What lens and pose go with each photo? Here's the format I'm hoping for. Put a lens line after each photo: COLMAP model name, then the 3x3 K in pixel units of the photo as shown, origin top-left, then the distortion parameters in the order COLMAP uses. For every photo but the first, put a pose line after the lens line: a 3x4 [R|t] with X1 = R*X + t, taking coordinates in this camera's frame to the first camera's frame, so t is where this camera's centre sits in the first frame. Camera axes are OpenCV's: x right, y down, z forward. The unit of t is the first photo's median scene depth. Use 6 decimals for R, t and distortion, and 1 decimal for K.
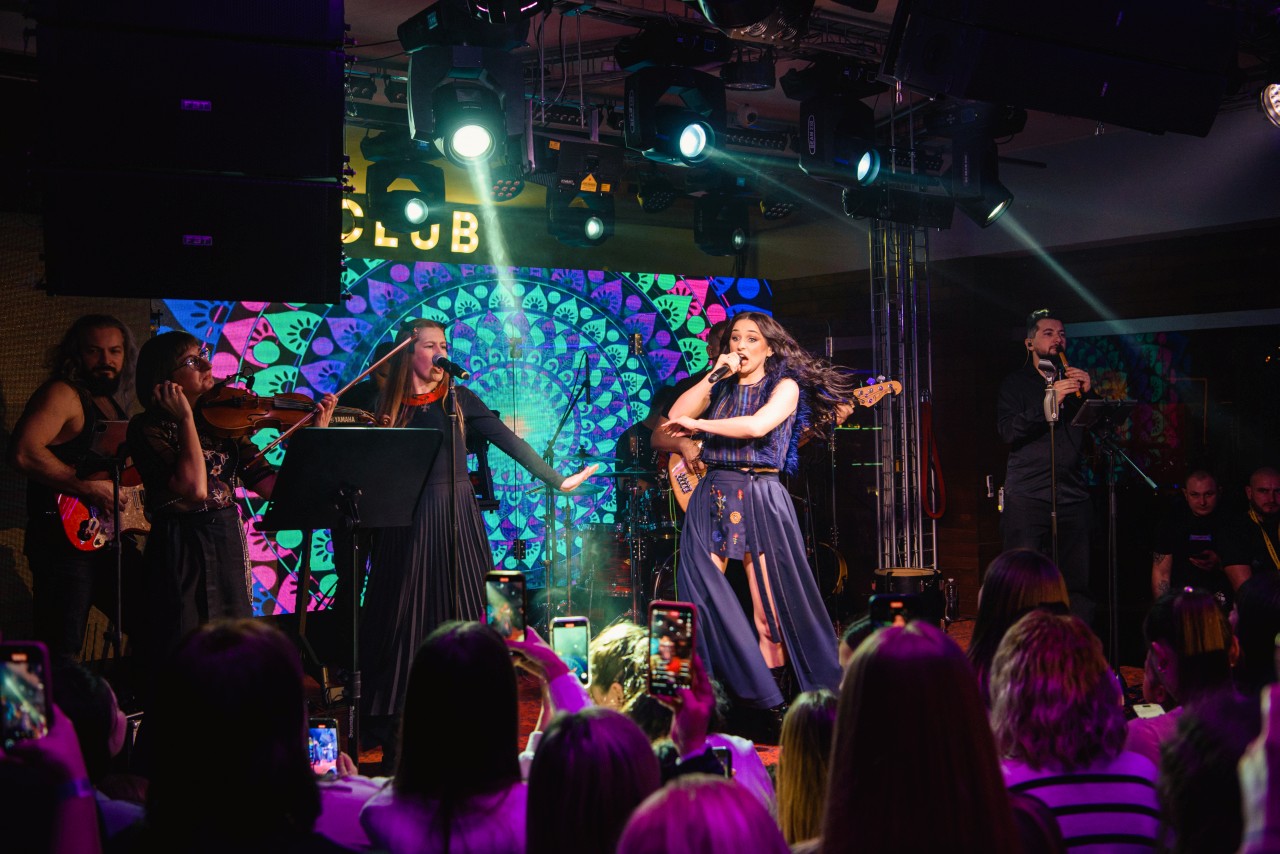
lens RADIAL K [[1465.6, 0, 640.9], [0, 1465.6, 432.0], [0, 0, 1]] dist [0.048386, 0.000000]
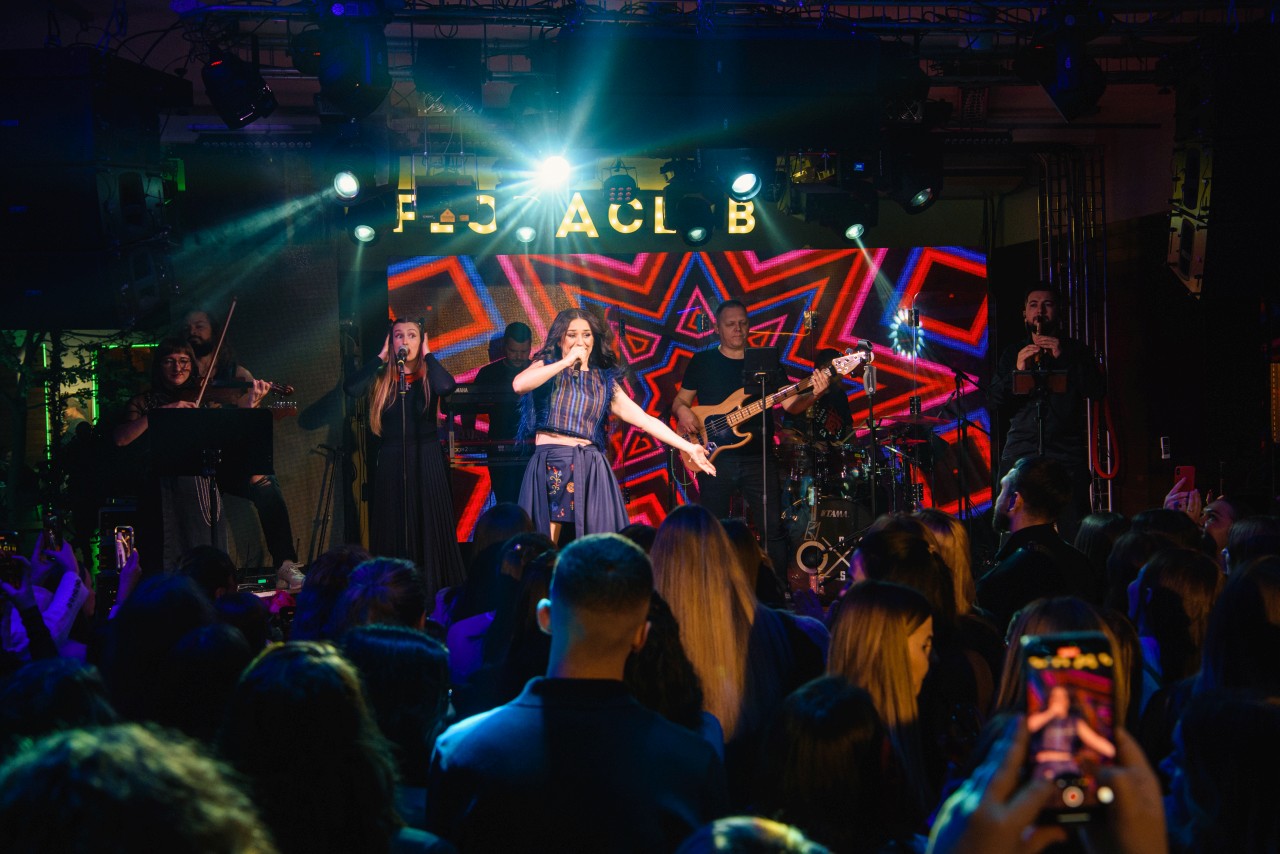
lens RADIAL K [[1465.6, 0, 636.6], [0, 1465.6, 428.5], [0, 0, 1]] dist [0.048386, 0.000000]
pose [[0.864574, 0.015253, -0.502273, 0.383824], [0.004043, 0.999296, 0.037306, -0.013912], [0.502489, -0.034285, 0.863904, -0.026727]]
